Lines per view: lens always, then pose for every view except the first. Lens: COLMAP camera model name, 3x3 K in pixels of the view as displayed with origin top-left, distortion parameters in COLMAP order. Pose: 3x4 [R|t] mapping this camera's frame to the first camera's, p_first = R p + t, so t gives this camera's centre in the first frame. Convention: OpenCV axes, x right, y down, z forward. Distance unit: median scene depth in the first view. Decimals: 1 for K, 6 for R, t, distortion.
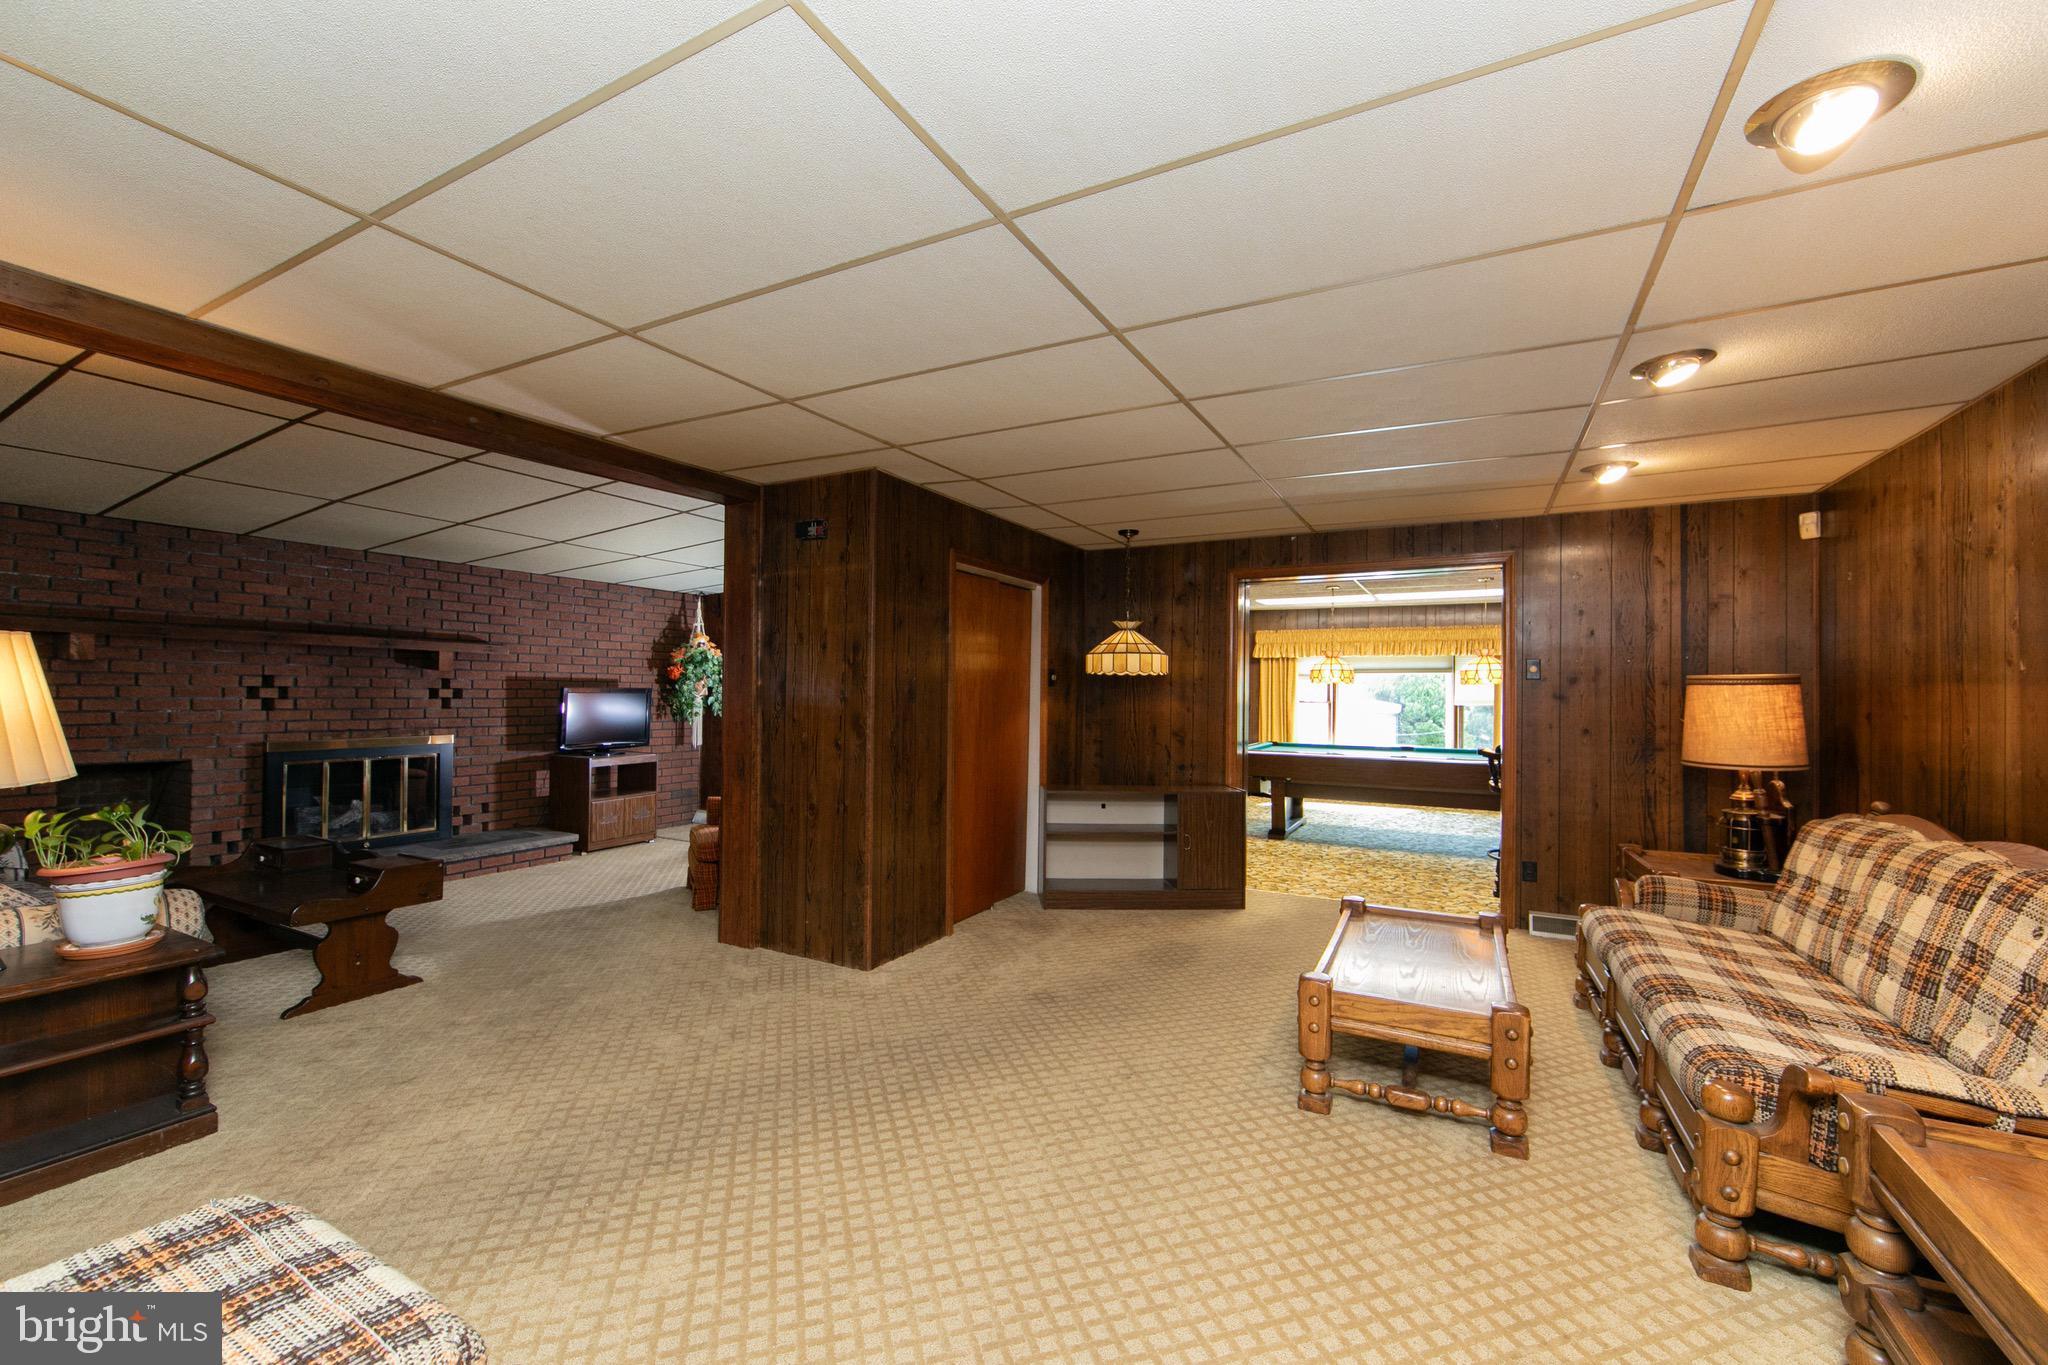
lens RADIAL K [[817.9, 0, 1036.0], [0, 817.9, 683.4], [0, 0, 1]] dist [-0.001434, 0.000605]
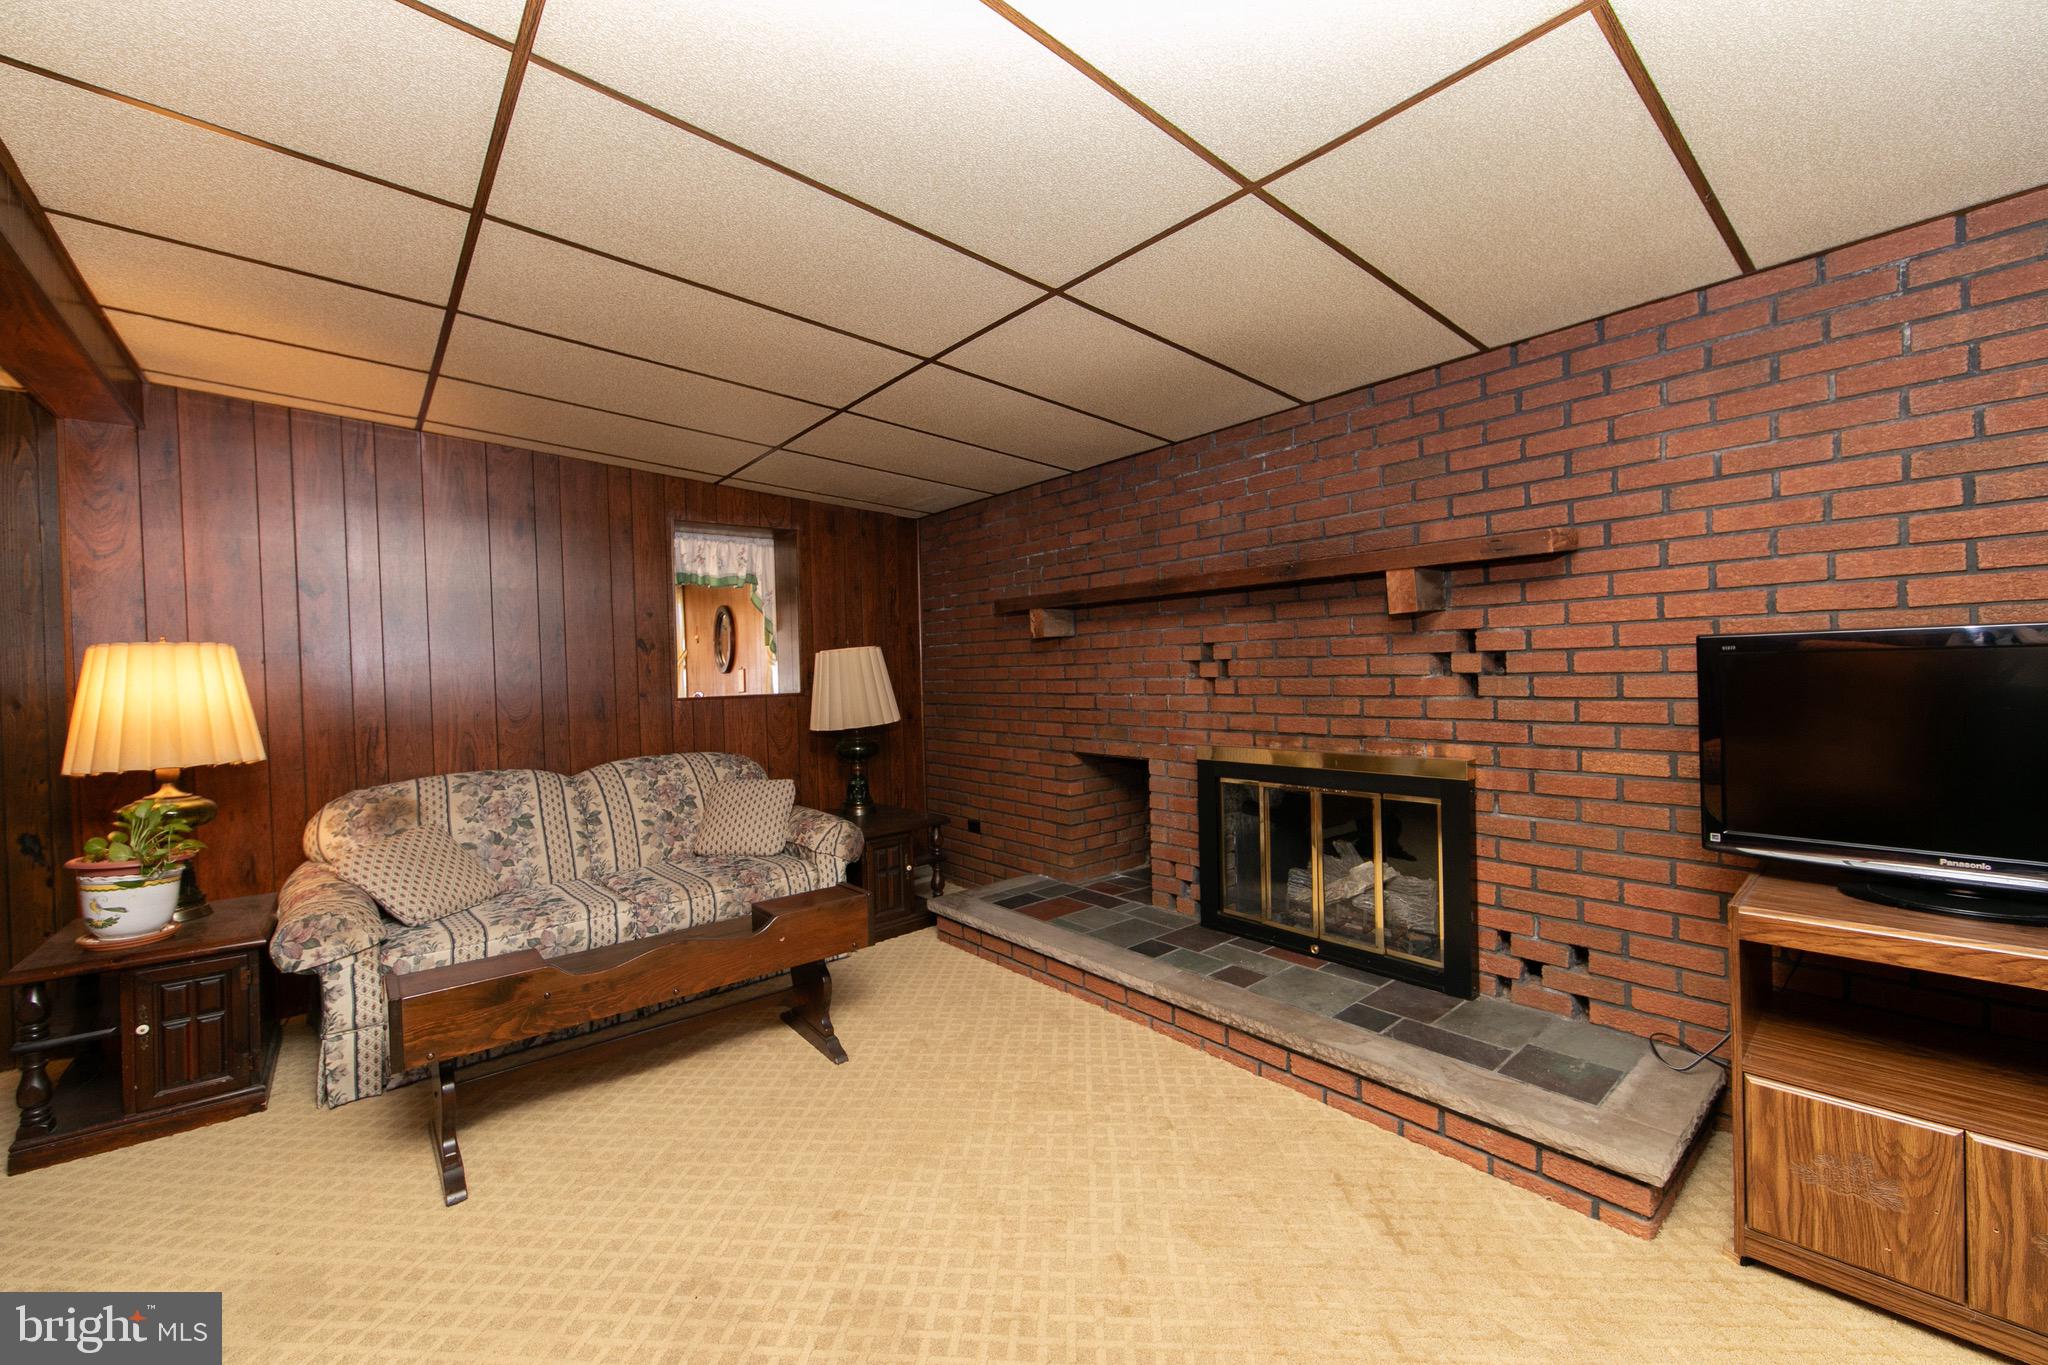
lens RADIAL K [[817.9, 0, 1027.2], [0, 817.9, 687.3], [0, 0, 1]] dist [-0.001434, 0.000605]
pose [[-0.367128, 0.018410, -0.929988, -0.267265], [0.036277, 0.999327, 0.005462, 0.016808], [0.929463, -0.031732, -0.367549, 1.091553]]
